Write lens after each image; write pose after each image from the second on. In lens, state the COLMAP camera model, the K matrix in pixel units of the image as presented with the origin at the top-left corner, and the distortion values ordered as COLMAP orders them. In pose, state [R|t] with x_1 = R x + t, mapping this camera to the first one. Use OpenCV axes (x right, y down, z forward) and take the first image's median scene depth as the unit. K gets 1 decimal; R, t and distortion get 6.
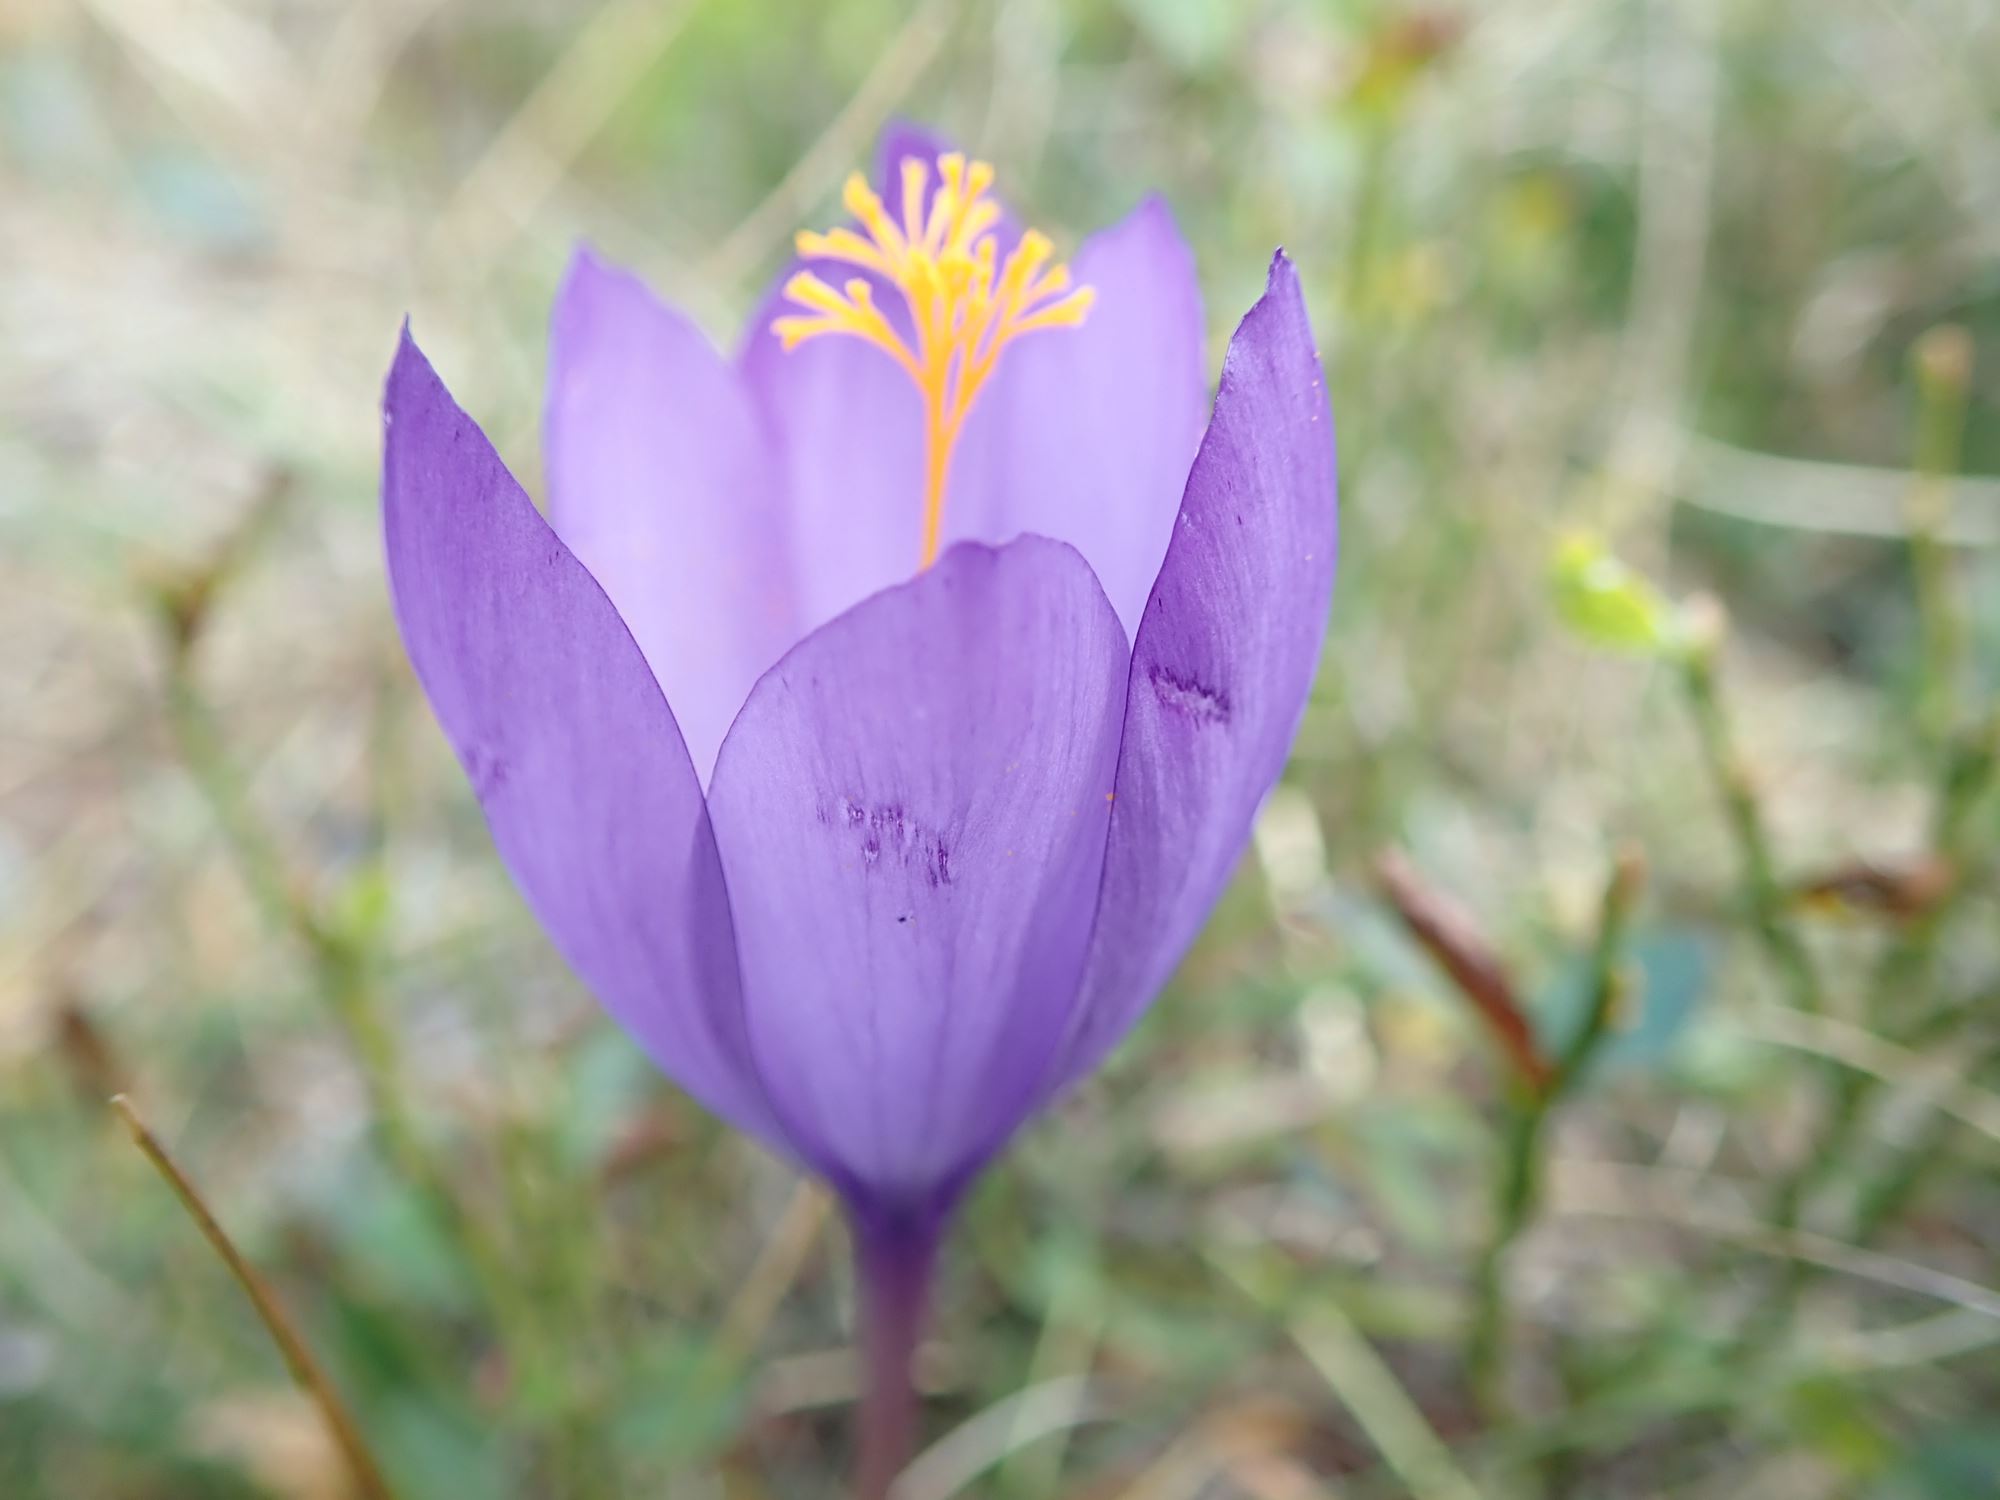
lens RADIAL K [[1768.3, 0, 1000.0], [0, 1768.3, 750.0], [0, 0, 1]] dist [0.116097, -0.001289]
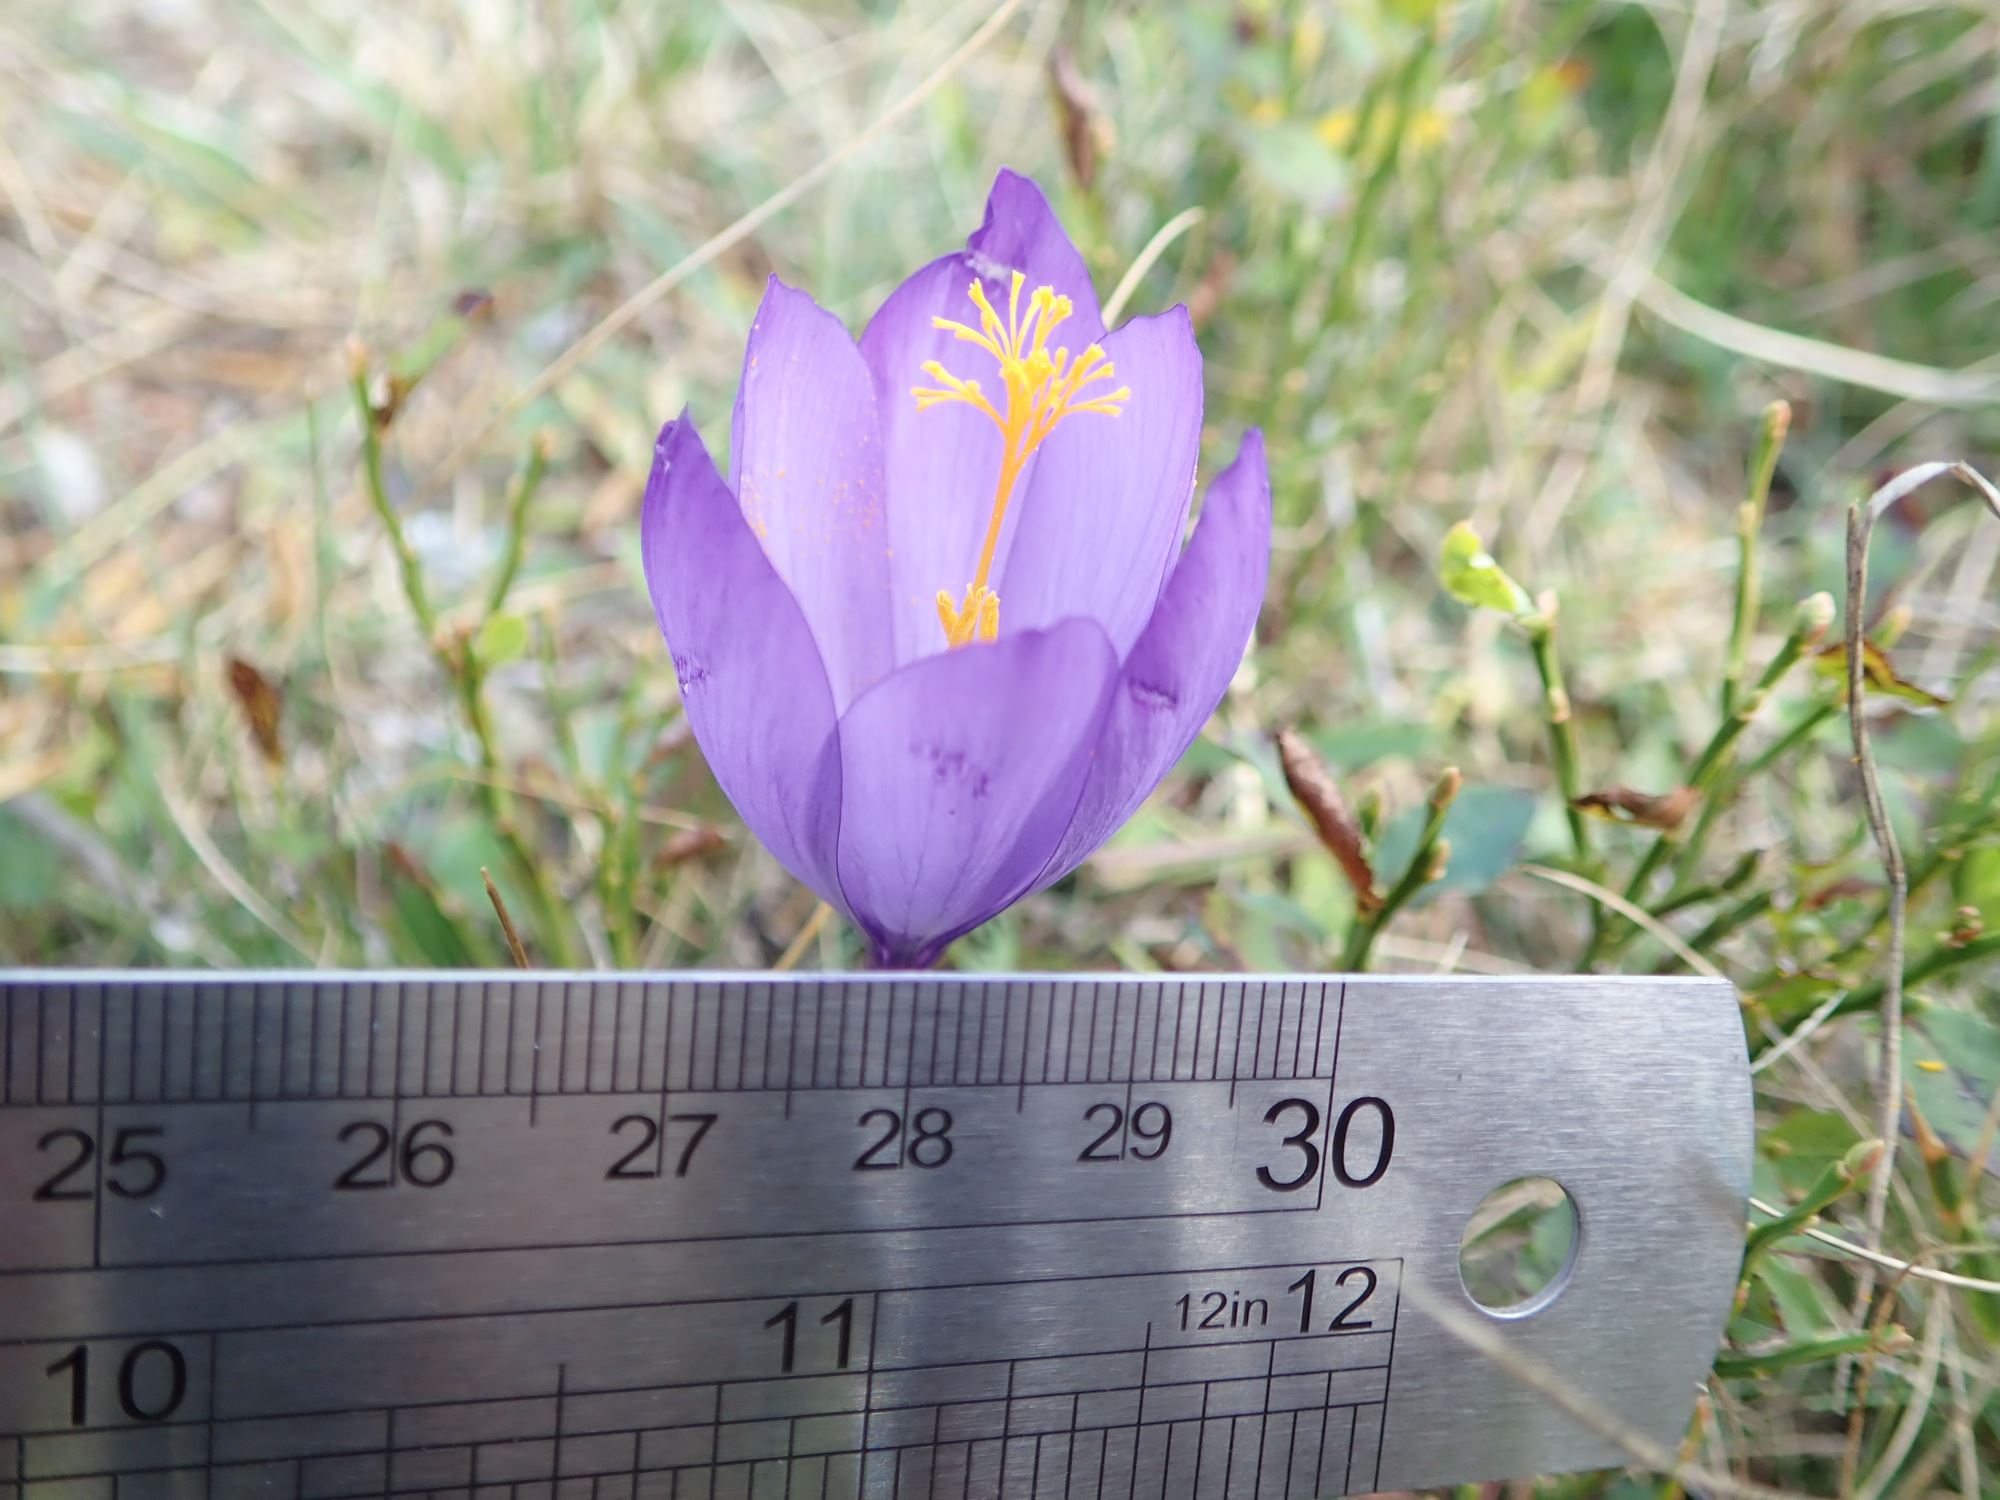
lens RADIAL K [[1768.3, 0, 1000.0], [0, 1768.3, 750.0], [0, 0, 1]] dist [0.116097, -0.001289]
pose [[0.991345, 0.126929, 0.033533, -0.069319], [-0.130988, 0.973424, 0.187851, -0.248512], [-0.008798, -0.190617, 0.981625, -0.518124]]
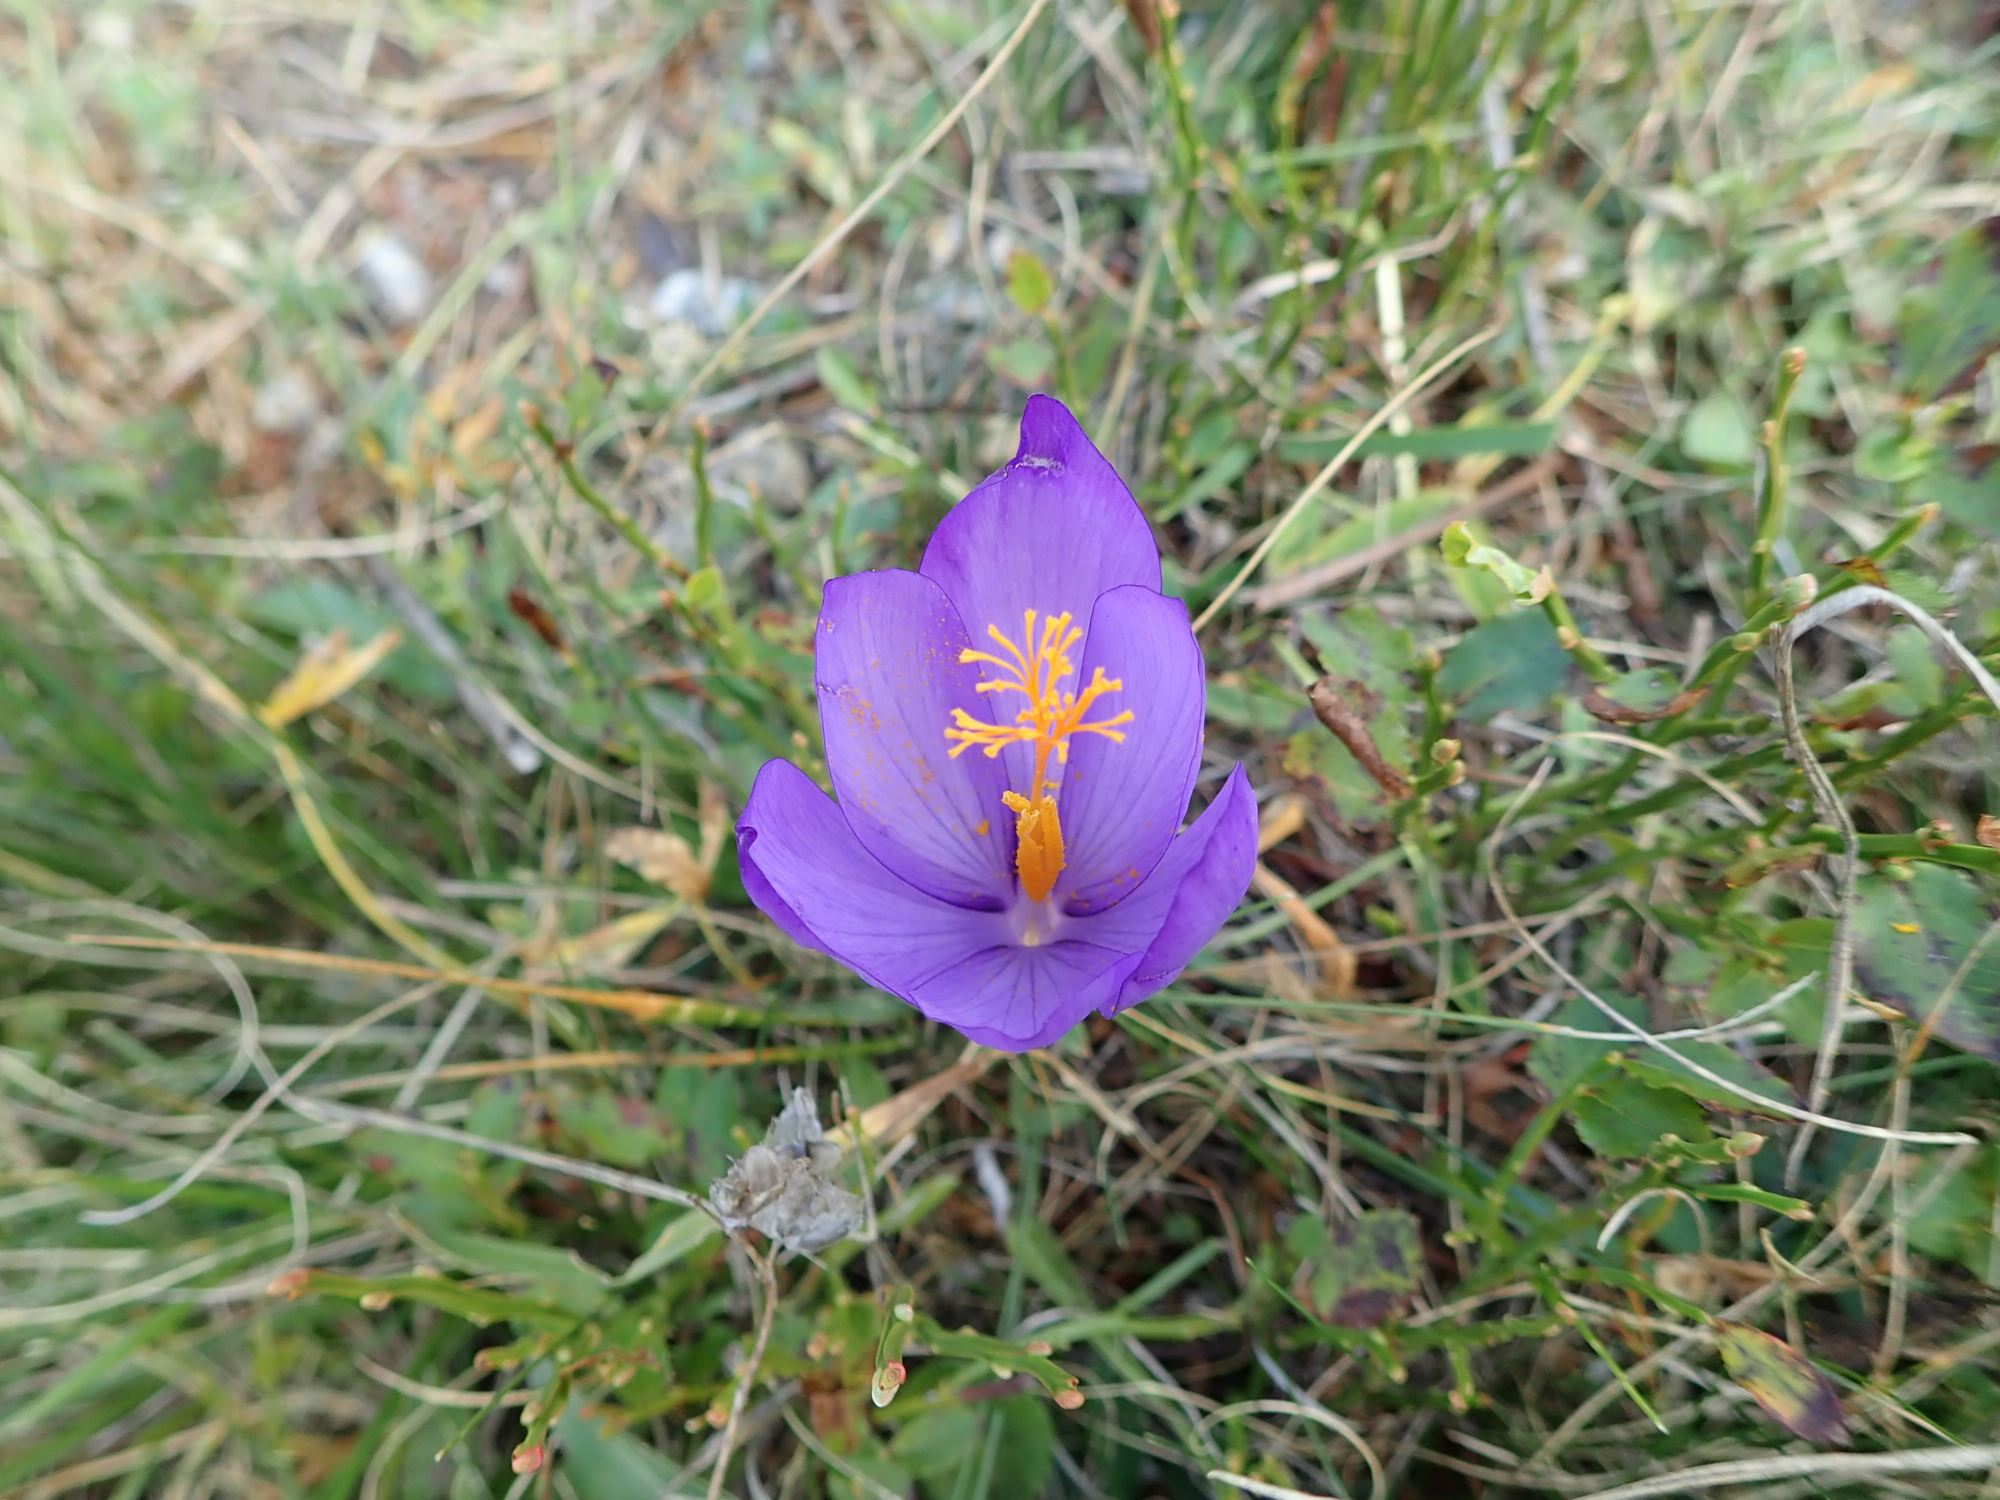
lens RADIAL K [[1461.4, 0, 1000.0], [0, 1461.4, 750.0], [0, 0, 1]] dist [0.021468, 0.001357]
pose [[0.991837, 0.072677, -0.104770, 0.081008], [-0.000277, 0.822886, 0.568206, -1.090344], [0.127509, -0.563539, 0.816189, -0.169276]]
